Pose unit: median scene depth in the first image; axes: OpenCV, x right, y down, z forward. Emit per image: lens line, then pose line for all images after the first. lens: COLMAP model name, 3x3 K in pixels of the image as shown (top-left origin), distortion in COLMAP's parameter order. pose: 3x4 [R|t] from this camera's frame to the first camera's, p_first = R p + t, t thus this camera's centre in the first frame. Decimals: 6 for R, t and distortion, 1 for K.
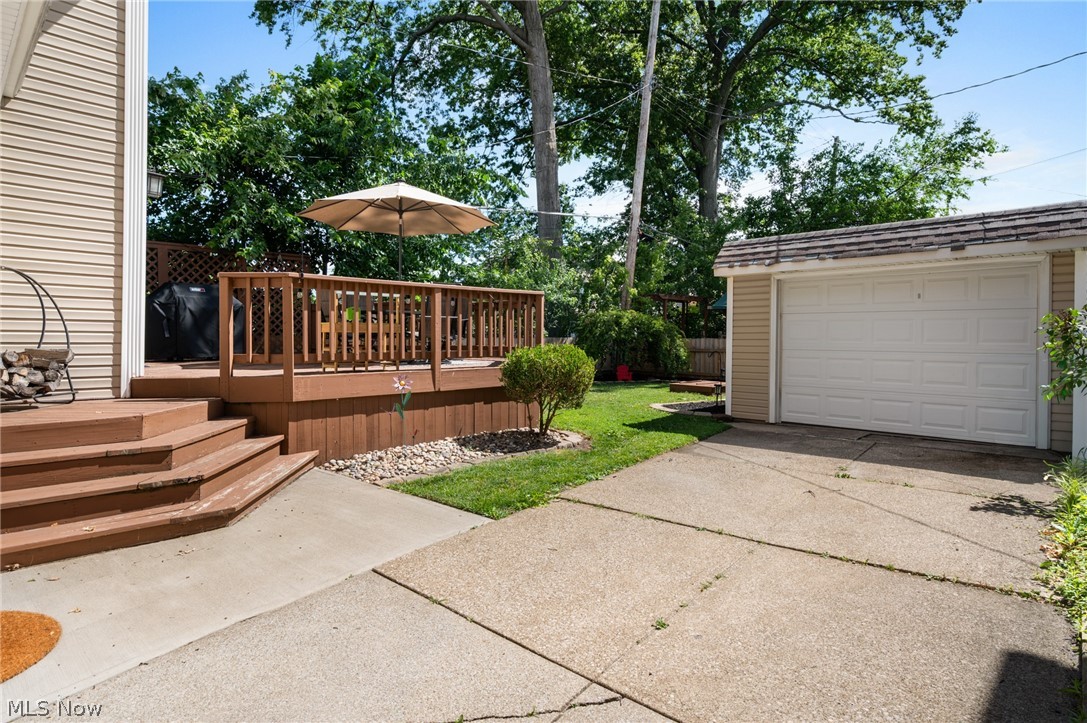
lens RADIAL K [[596.3, 0, 542.1], [0, 596.3, 342.7], [0, 0, 1]] dist [-0.002972, -0.000128]
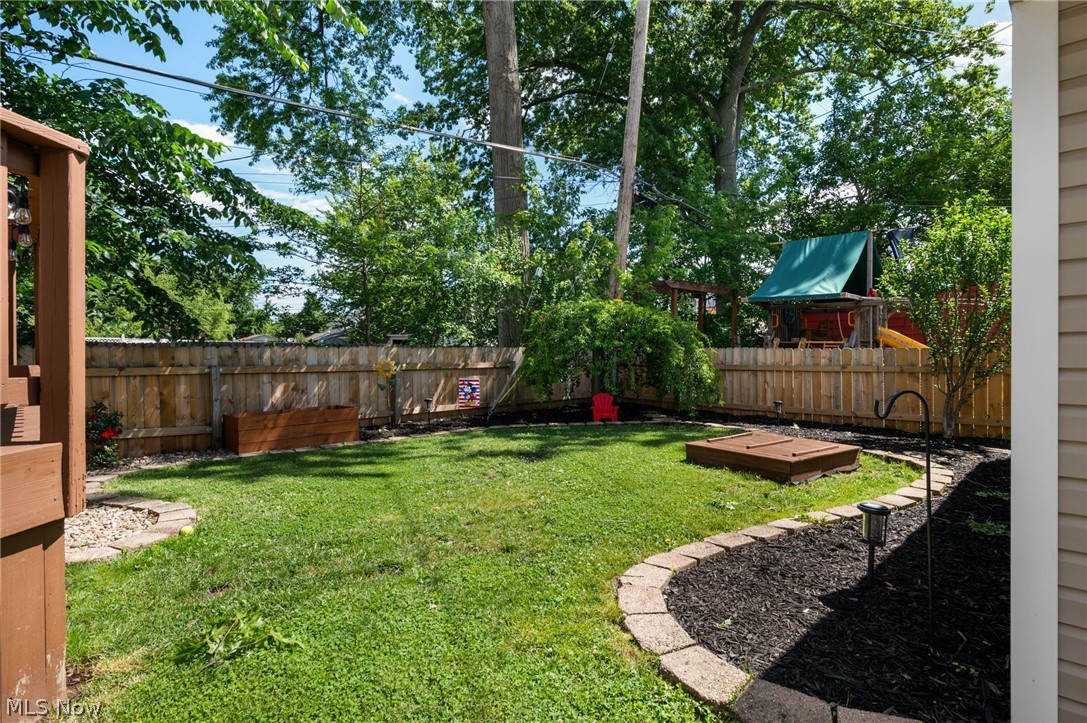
lens RADIAL K [[561.4, 0, 543.4], [0, 561.4, 355.6], [0, 0, 1]] dist [-0.001785, -0.000367]
pose [[0.999658, -0.004671, -0.025729, 0.081227], [0.004575, 0.999982, -0.003772, 0.001901], [0.025746, 0.003653, 0.999662, 0.396738]]
